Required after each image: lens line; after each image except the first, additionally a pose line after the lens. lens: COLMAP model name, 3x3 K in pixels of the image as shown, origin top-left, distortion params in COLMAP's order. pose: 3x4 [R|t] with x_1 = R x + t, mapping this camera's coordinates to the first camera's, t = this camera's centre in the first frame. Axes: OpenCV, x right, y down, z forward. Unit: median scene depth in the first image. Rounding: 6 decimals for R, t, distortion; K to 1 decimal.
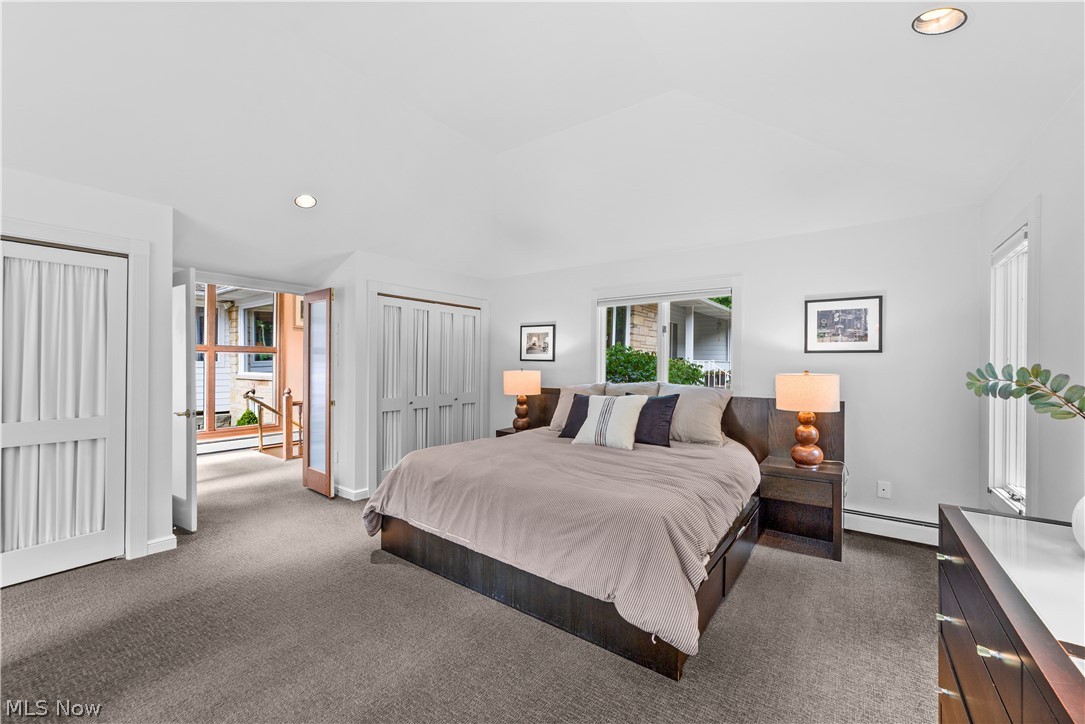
lens RADIAL K [[425.0, 0, 537.1], [0, 425.0, 364.4], [0, 0, 1]] dist [-0.010934, 0.005291]
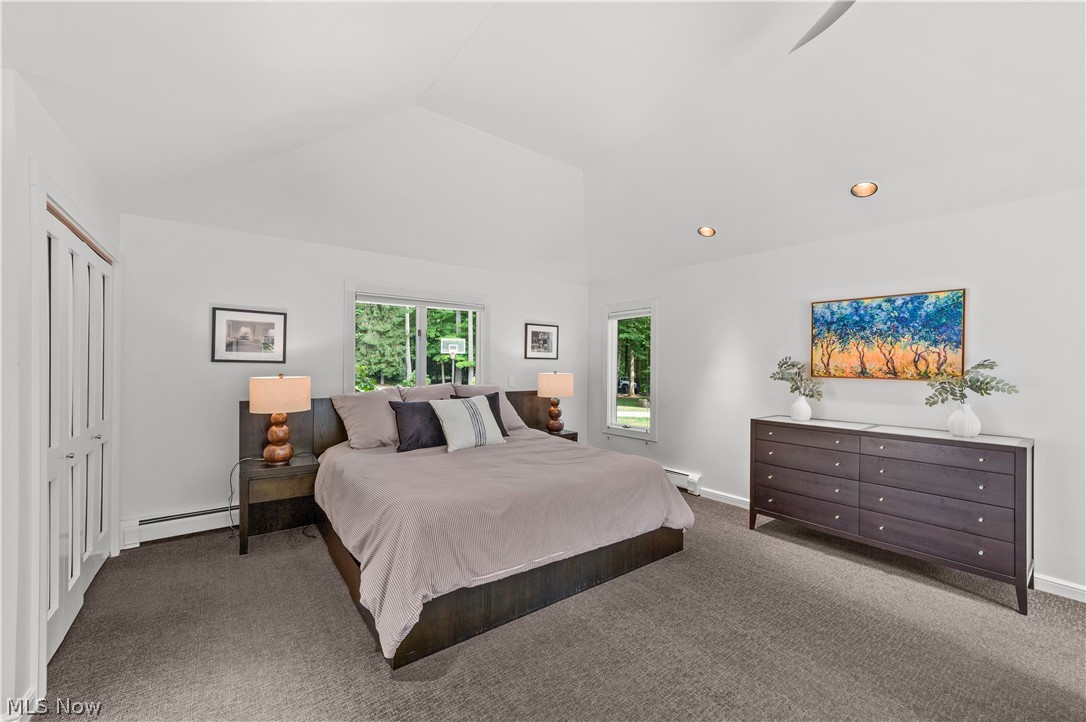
lens RADIAL K [[425.4, 0, 542.0], [0, 425.4, 362.4], [0, 0, 1]] dist [-0.010934, 0.005291]
pose [[0.285156, 0.004487, 0.958471, -0.785406], [-0.000937, 0.999990, -0.004402, -0.008740], [-0.958481, 0.000357, 0.285158, 0.544451]]
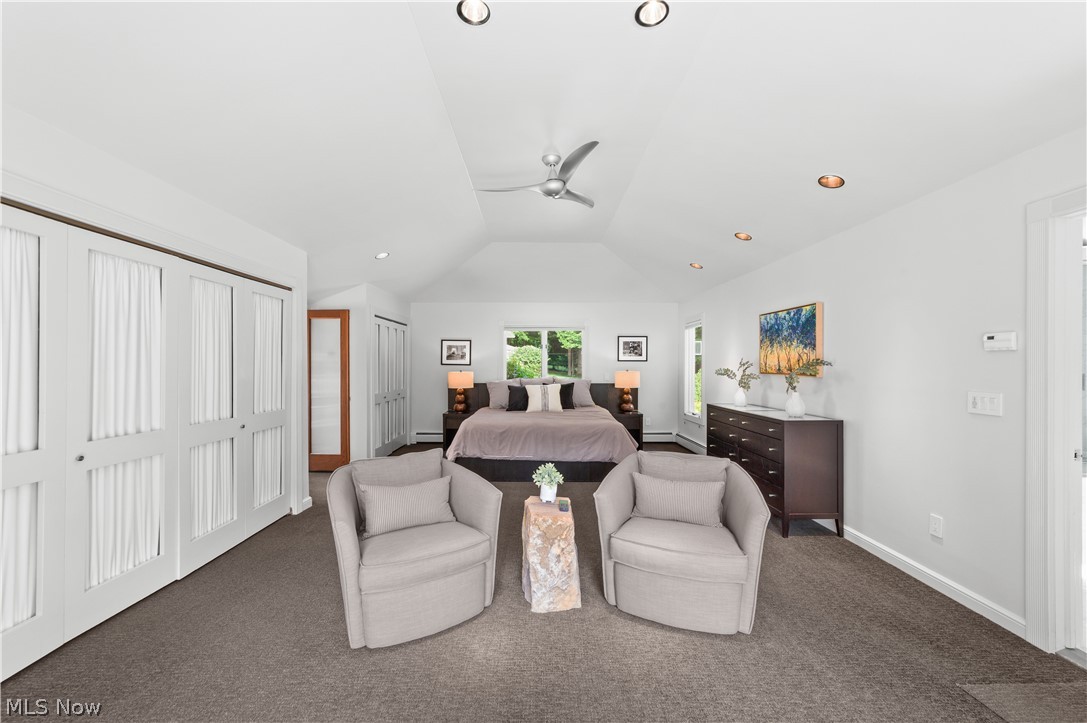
lens RADIAL K [[425.8, 0, 535.8], [0, 425.8, 362.5], [0, 0, 1]] dist [-0.010934, 0.005291]
pose [[0.804130, 0.002292, 0.594449, -0.949191], [0.004694, 0.999937, -0.010205, -0.001771], [-0.594435, 0.010997, 0.804069, -0.439359]]
